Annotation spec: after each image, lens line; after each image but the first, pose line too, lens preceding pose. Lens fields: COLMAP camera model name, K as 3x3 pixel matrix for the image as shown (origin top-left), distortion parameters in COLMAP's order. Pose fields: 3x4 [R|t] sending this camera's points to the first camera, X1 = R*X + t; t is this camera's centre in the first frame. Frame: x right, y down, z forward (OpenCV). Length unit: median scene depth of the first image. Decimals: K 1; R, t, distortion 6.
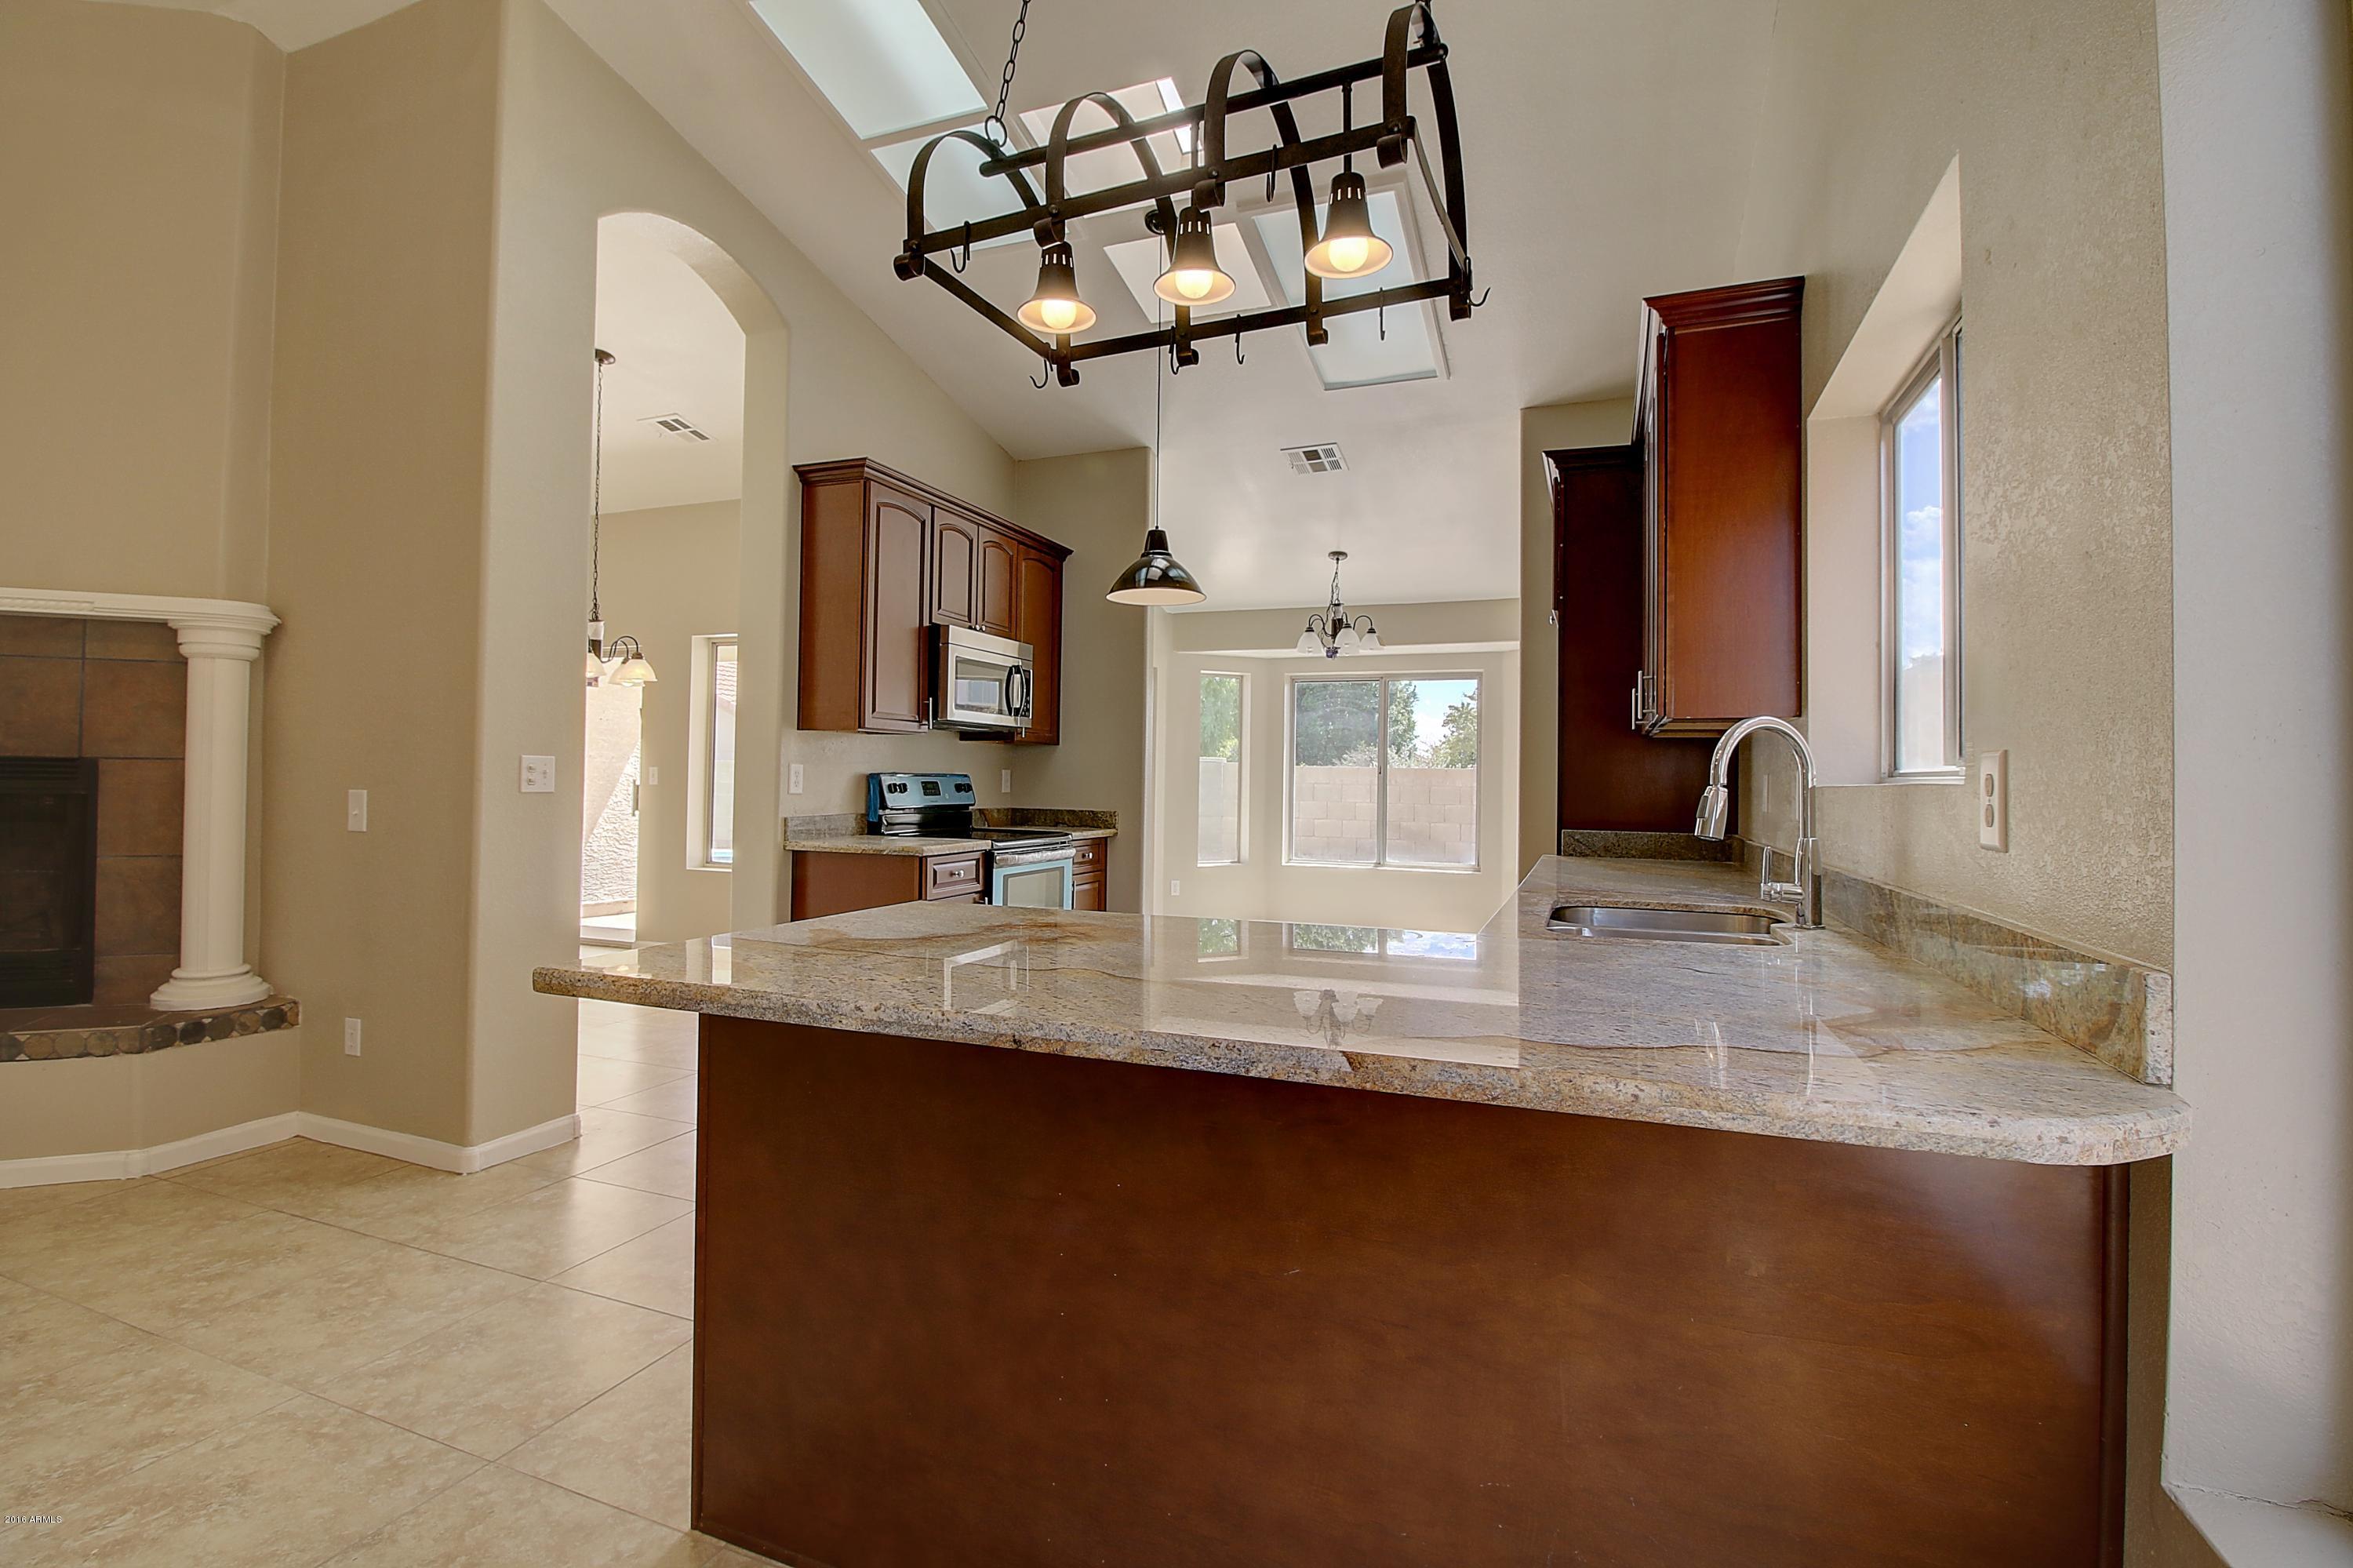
lens RADIAL K [[1081.5, 0, 1162.0], [0, 1081.5, 760.4], [0, 0, 1]] dist [0.000332, -0.013984]
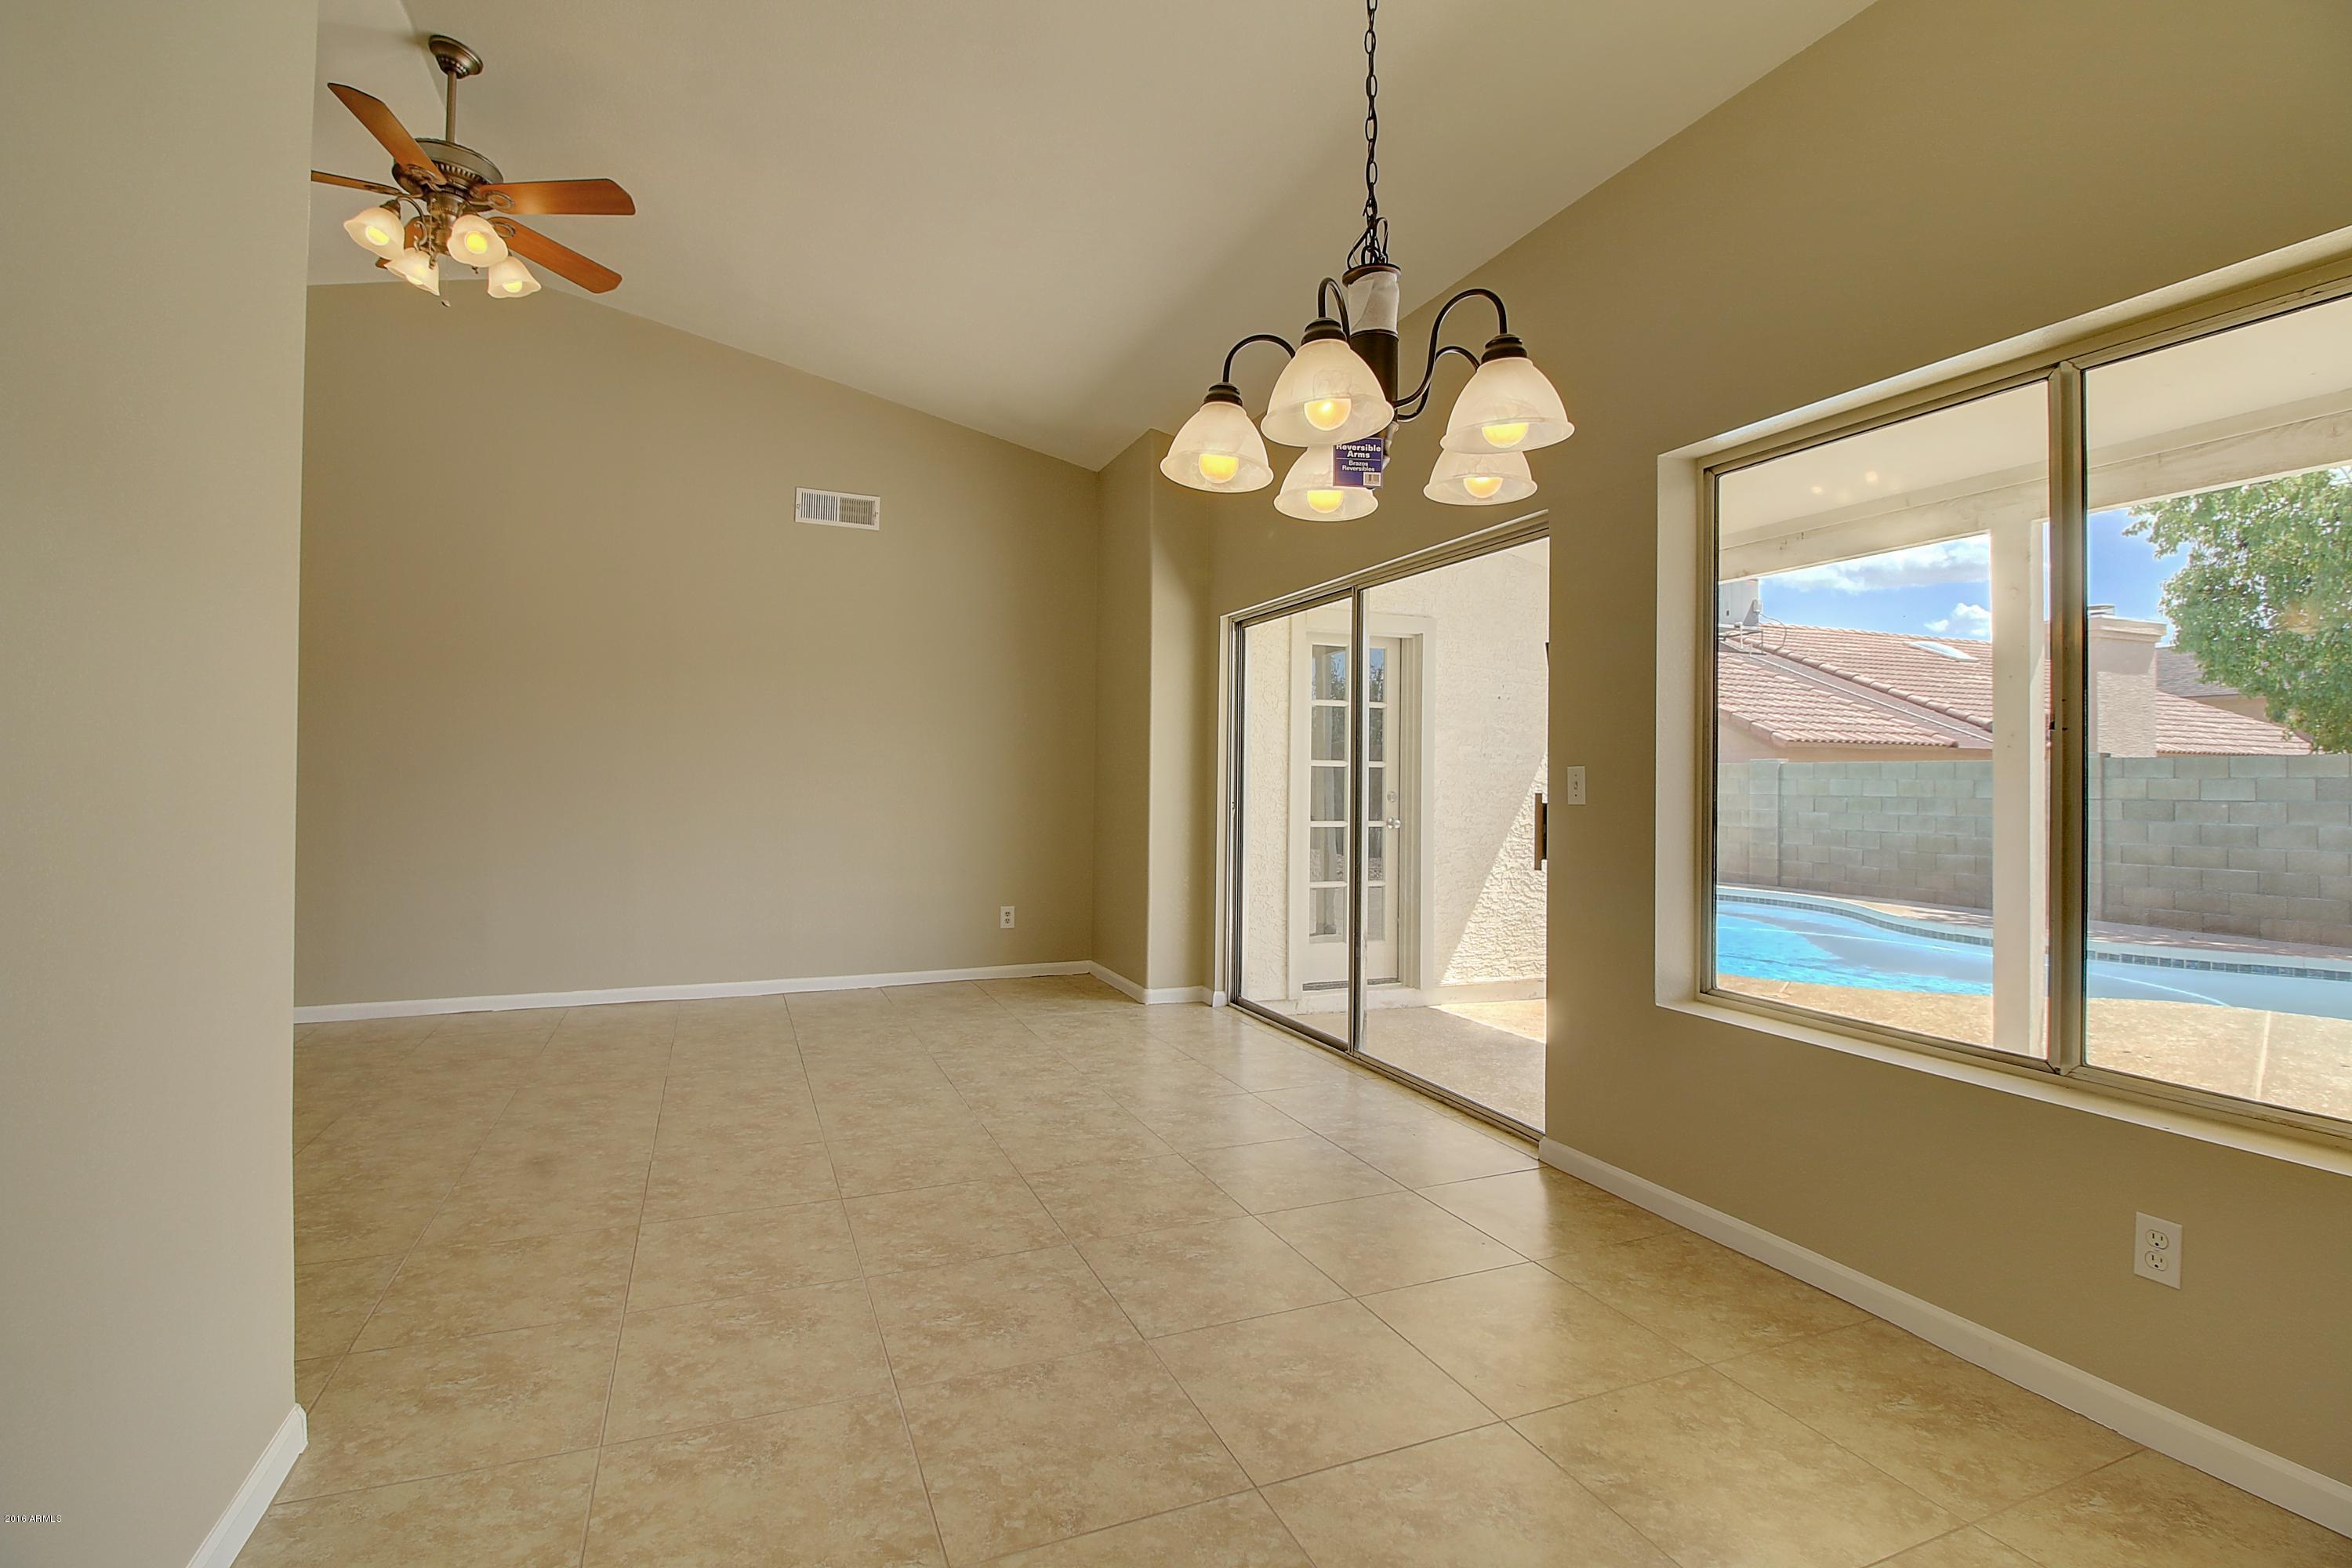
lens RADIAL K [[1081.0, 0, 1161.5], [0, 1081.0, 760.4], [0, 0, 1]] dist [0.000332, -0.013984]
pose [[0.688832, -0.020392, -0.724634, -0.388991], [0.014797, 0.999792, -0.014069, 0.011993], [0.724770, -0.001032, 0.688991, 0.832795]]
